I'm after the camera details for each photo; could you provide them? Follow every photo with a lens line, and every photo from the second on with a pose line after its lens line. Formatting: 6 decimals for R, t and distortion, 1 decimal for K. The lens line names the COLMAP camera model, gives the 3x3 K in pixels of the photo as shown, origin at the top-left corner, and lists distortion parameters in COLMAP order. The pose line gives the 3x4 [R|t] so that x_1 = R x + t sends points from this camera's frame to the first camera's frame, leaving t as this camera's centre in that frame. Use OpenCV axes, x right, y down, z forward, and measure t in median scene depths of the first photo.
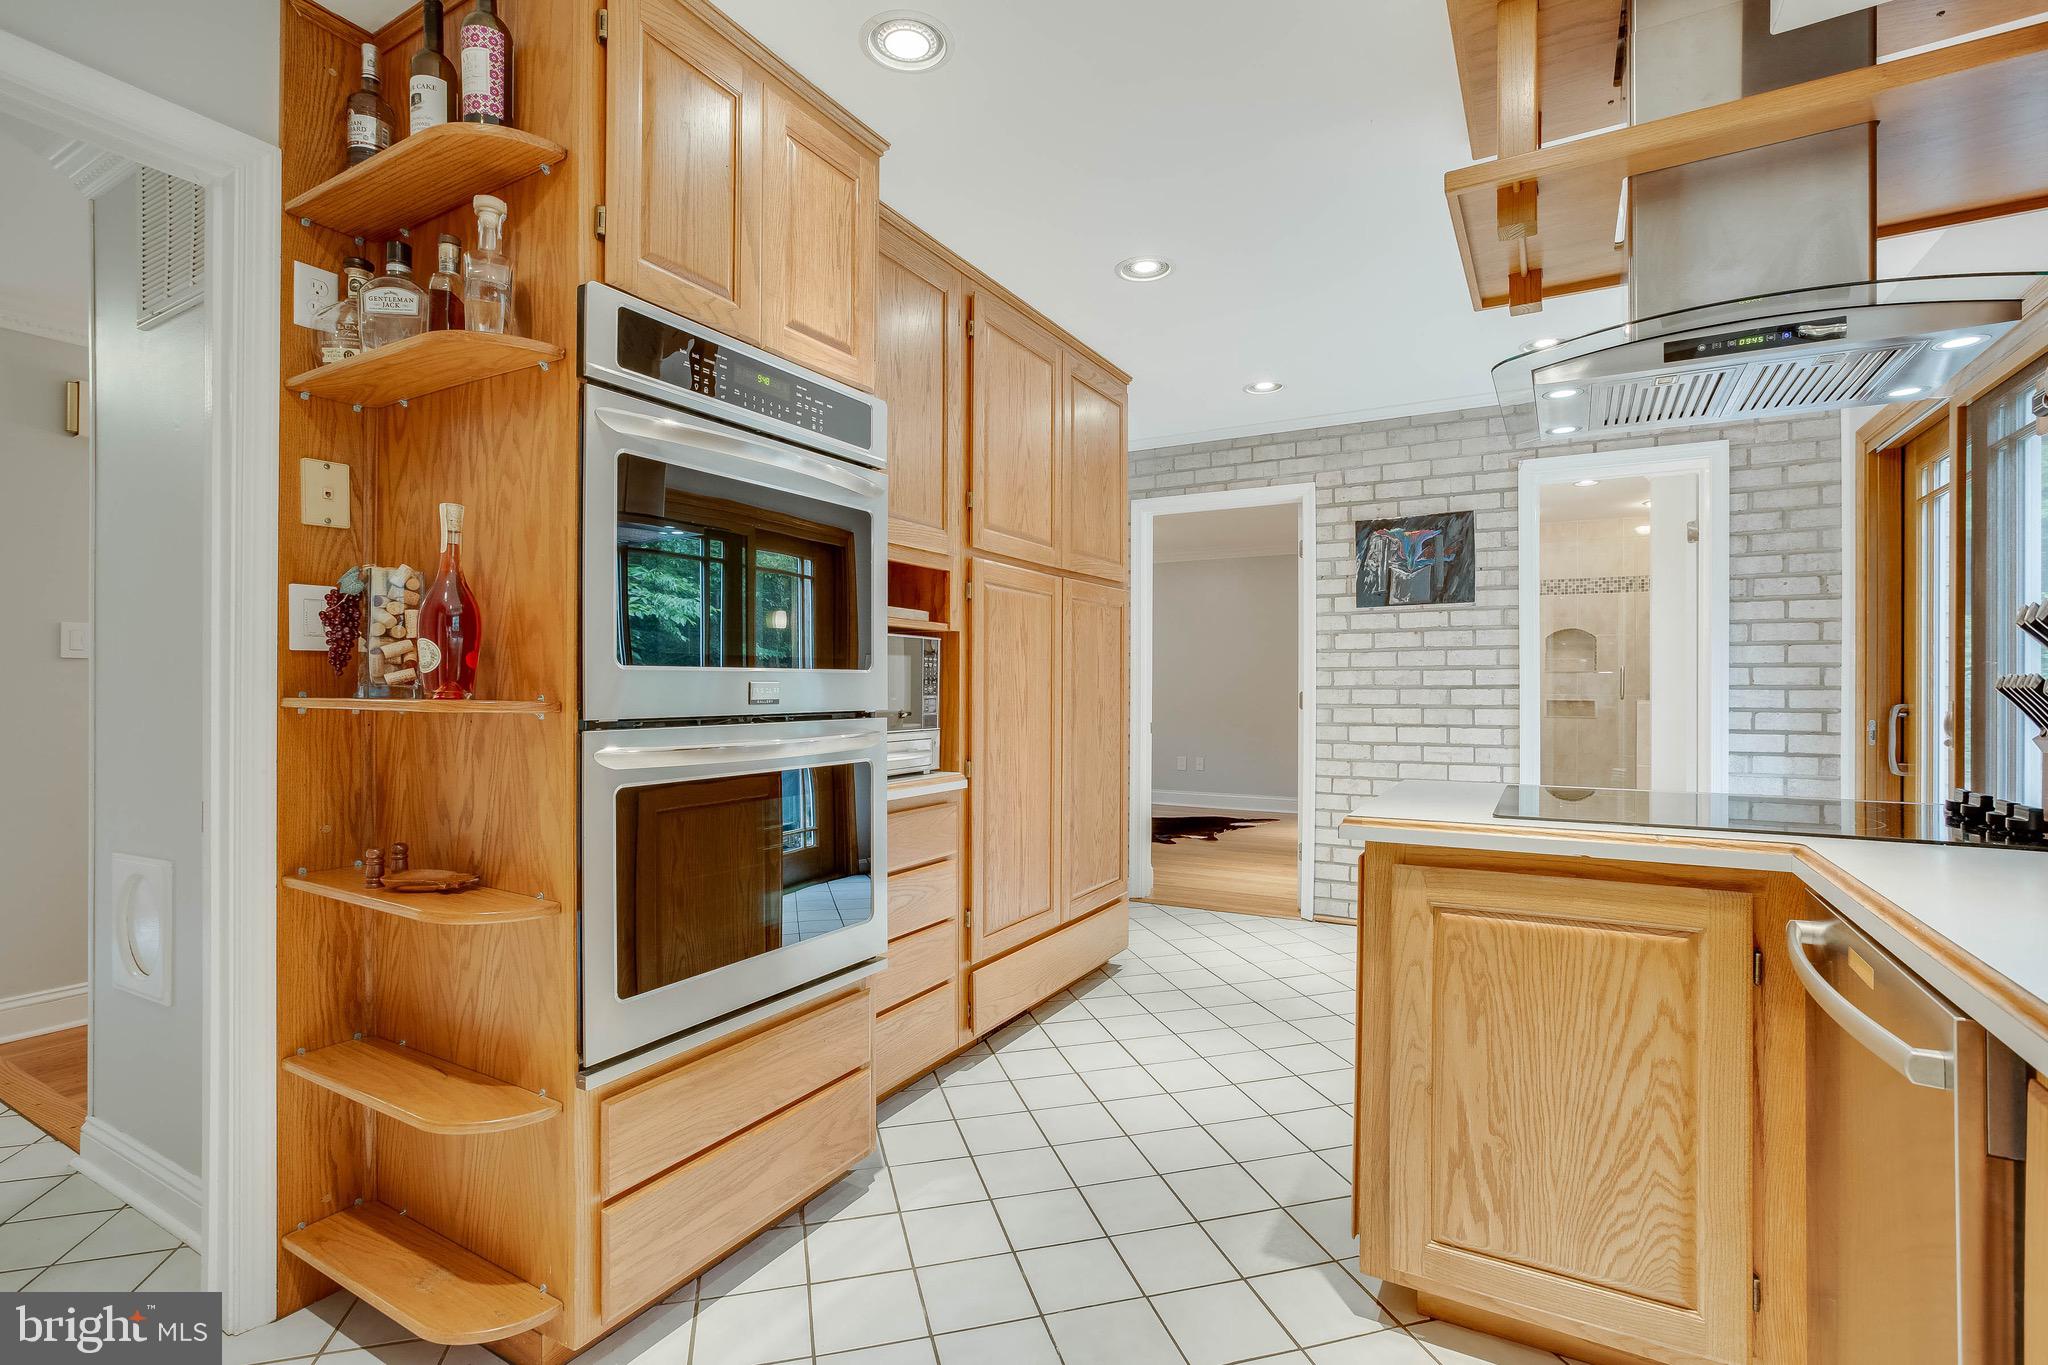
lens RADIAL K [[941.9, 0, 1030.2], [0, 941.9, 687.6], [0, 0, 1]] dist [-0.017978, 0.008416]
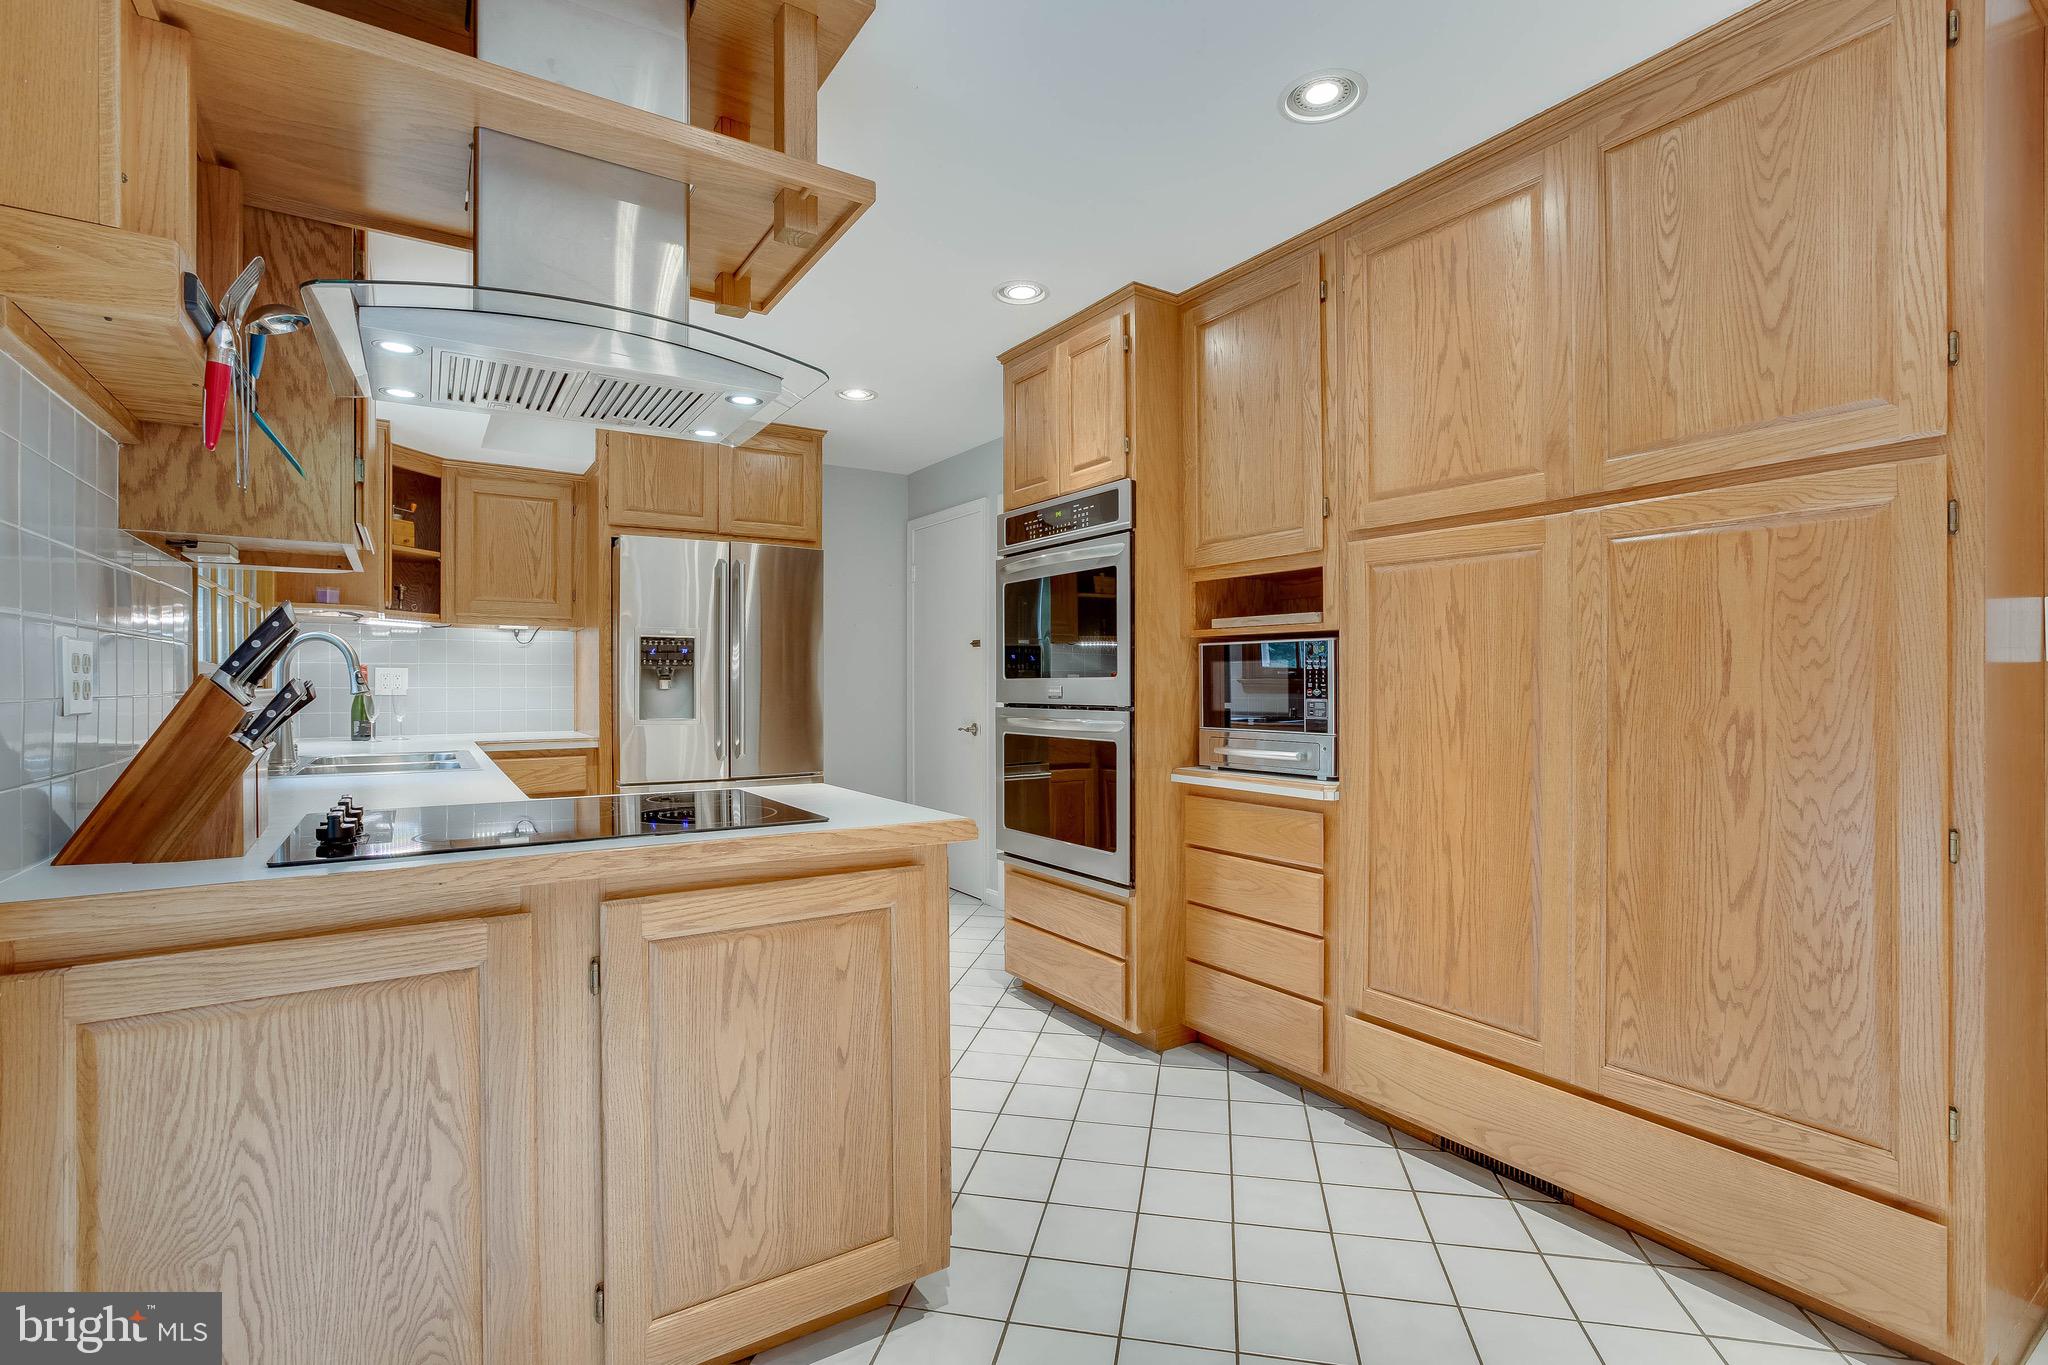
lens RADIAL K [[941.9, 0, 1024.9], [0, 941.9, 679.3], [0, 0, 1]] dist [-0.017978, 0.008416]
pose [[-0.446062, -0.005043, -0.894988, 1.026648], [-0.003598, 0.999986, -0.003841, -0.007693], [0.894995, 0.001507, -0.446074, 1.343435]]
